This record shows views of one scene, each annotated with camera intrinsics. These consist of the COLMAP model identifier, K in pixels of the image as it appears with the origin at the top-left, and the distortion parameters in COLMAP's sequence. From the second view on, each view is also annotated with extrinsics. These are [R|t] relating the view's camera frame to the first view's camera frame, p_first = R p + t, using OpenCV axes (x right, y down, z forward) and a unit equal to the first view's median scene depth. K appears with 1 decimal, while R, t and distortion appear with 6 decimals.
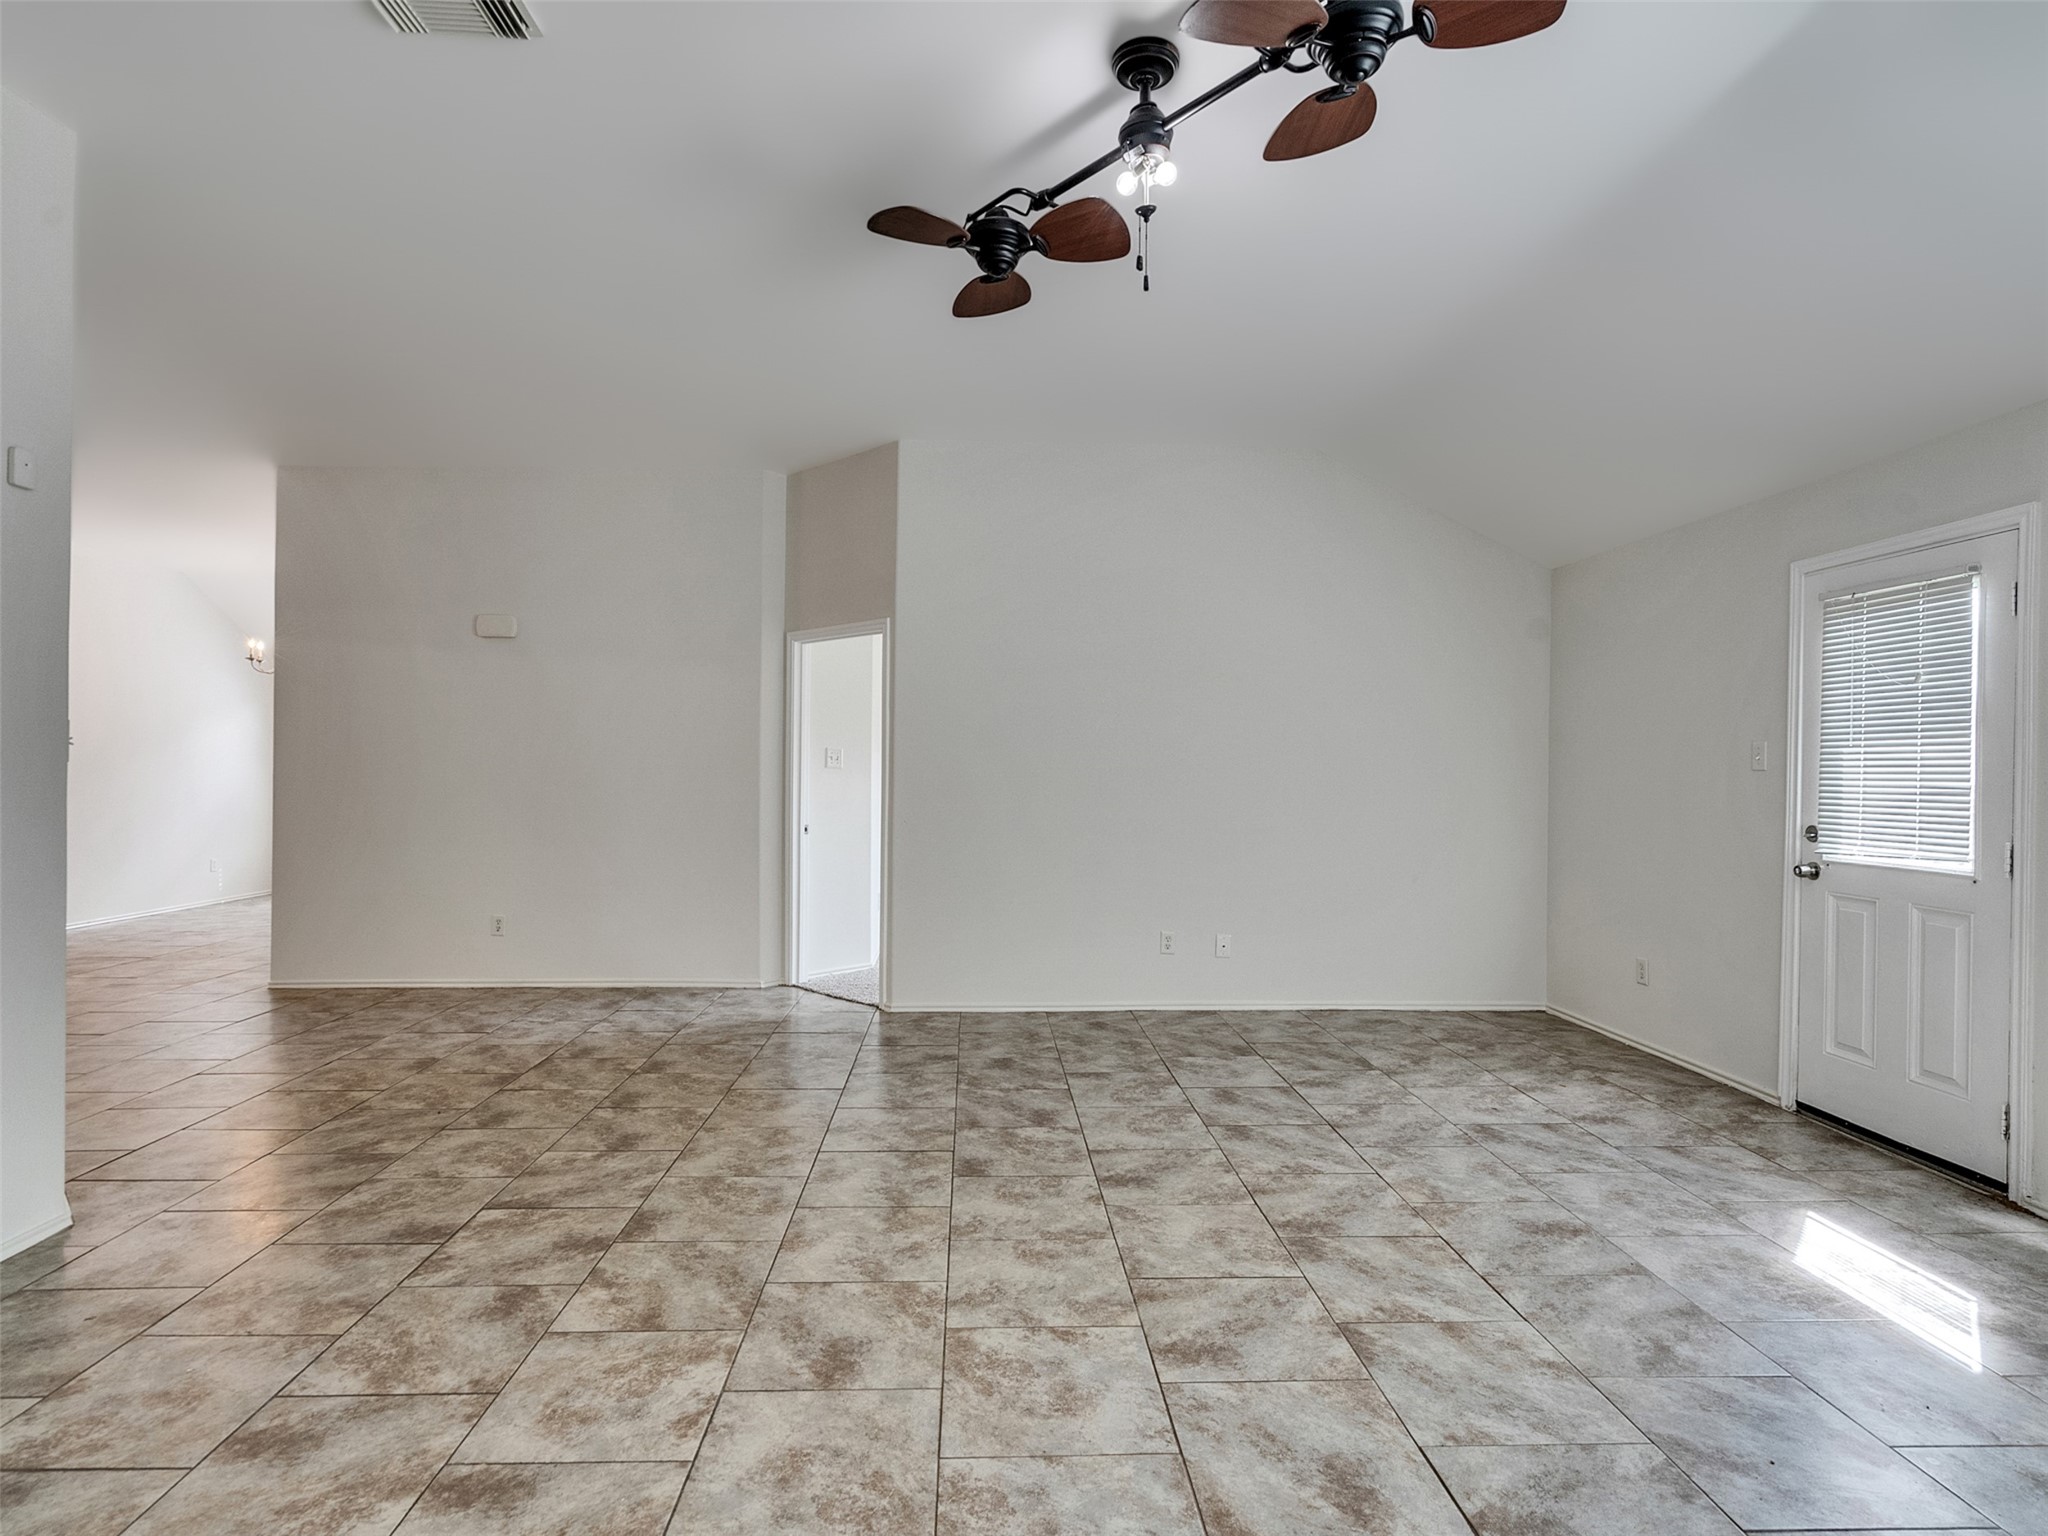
lens RADIAL K [[1050.6, 0, 1014.2], [0, 1050.6, 768.9], [0, 0, 1]] dist [-0.003445, 0.003006]
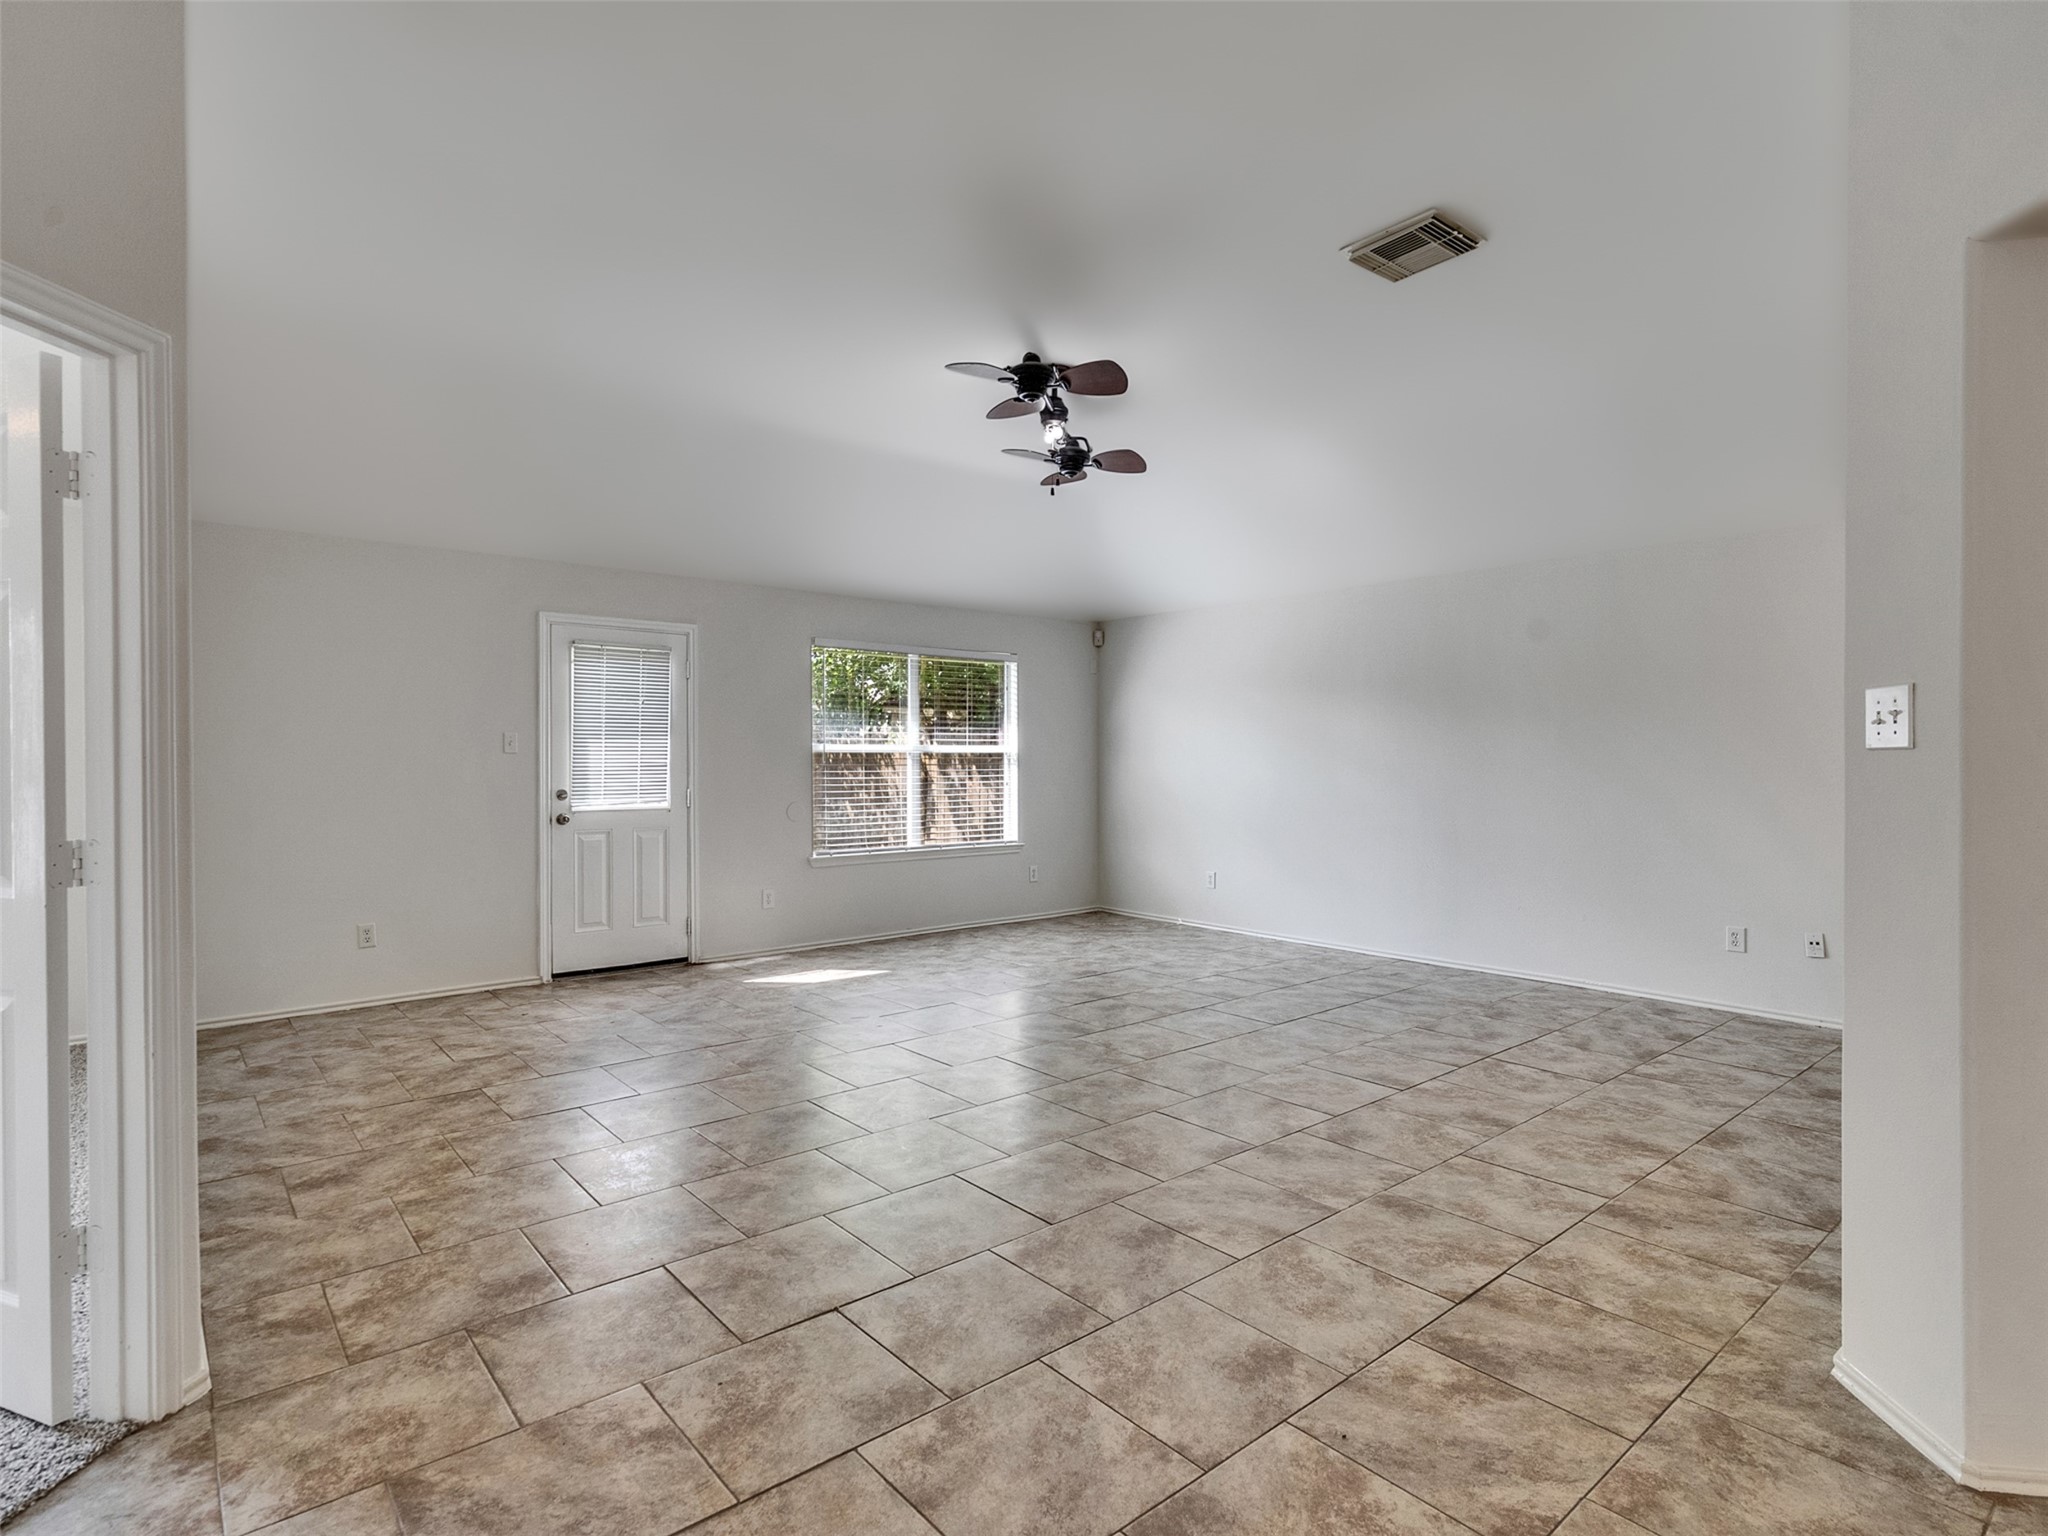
lens RADIAL K [[1049.4, 0, 997.5], [0, 1049.4, 767.9], [0, 0, 1]] dist [-0.002256, 0.001643]
pose [[-0.605698, -0.012709, 0.795593, -1.137056], [-0.005649, 0.999916, 0.011672, 0.001762], [-0.795674, 0.002575, -0.605719, 1.936006]]
